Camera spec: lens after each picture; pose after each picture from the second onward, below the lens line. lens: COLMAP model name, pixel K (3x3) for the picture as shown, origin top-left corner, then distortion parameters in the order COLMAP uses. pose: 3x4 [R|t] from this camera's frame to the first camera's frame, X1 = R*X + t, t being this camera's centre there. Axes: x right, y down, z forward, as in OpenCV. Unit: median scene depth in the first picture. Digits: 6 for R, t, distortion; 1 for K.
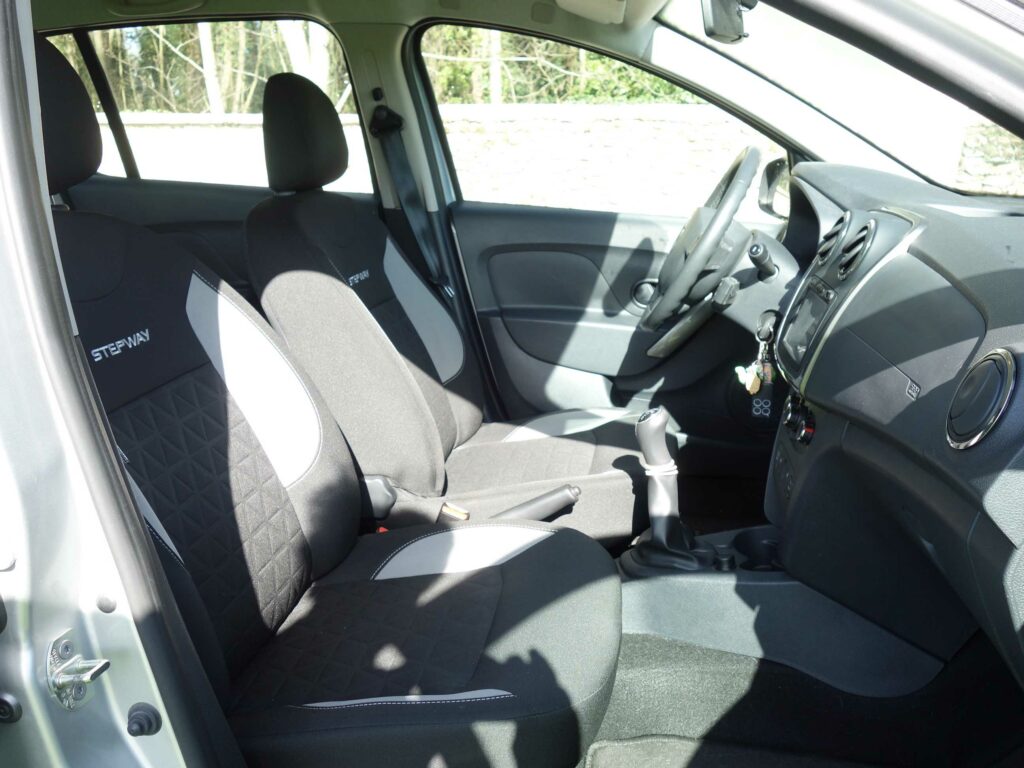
lens RADIAL K [[900.5, 0, 508.4], [0, 900.5, 385.2], [0, 0, 1]] dist [0.008147, -0.030394]
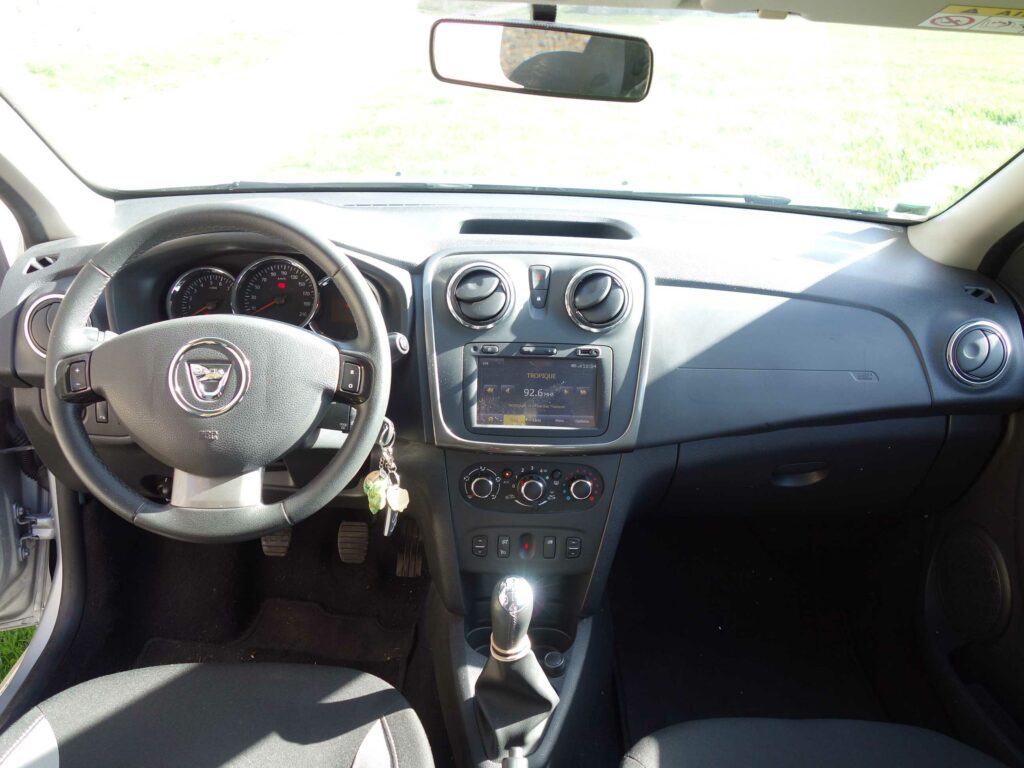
lens RADIAL K [[900.5, 0, 512.3], [0, 900.5, 390.9], [0, 0, 1]] dist [0.008147, -0.030394]
pose [[-0.165076, -0.411880, 0.896161, -0.390842], [0.224791, 0.869000, 0.440804, -0.390385], [-0.960322, 0.274215, -0.050865, 0.884963]]
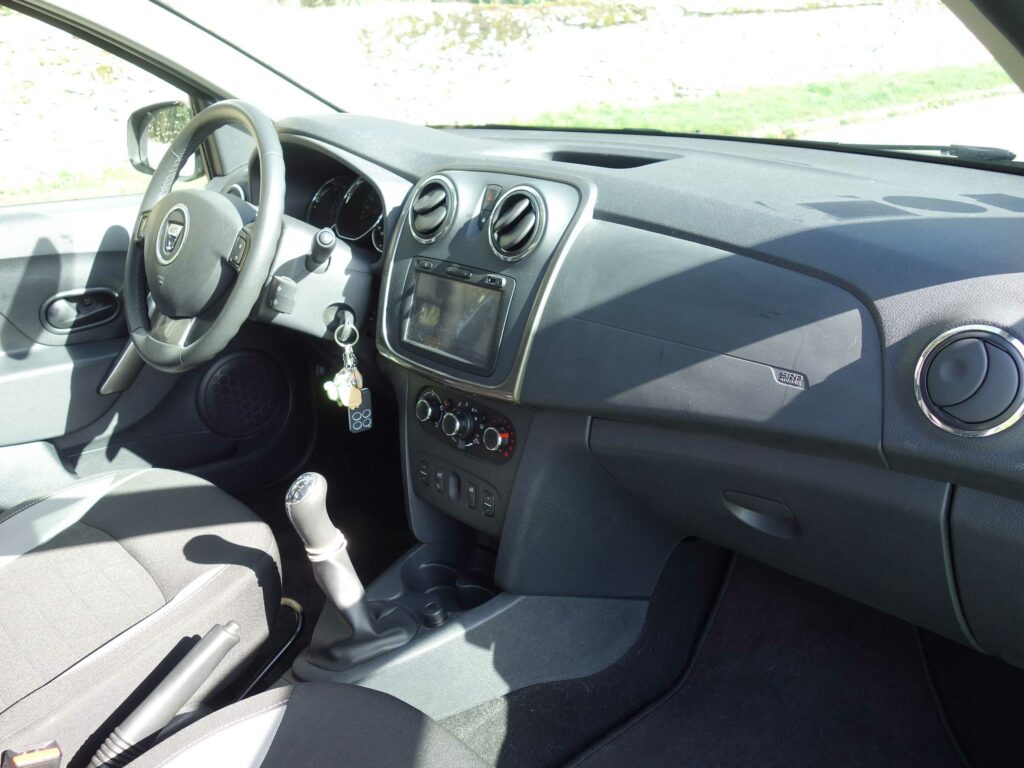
lens RADIAL K [[900.5, 0, 509.9], [0, 900.5, 385.6], [0, 0, 1]] dist [0.008147, -0.030394]
pose [[0.615662, -0.325391, 0.717691, -0.215033], [0.254968, 0.944028, 0.209289, -0.140369], [-0.745622, 0.054137, 0.664167, 0.336720]]
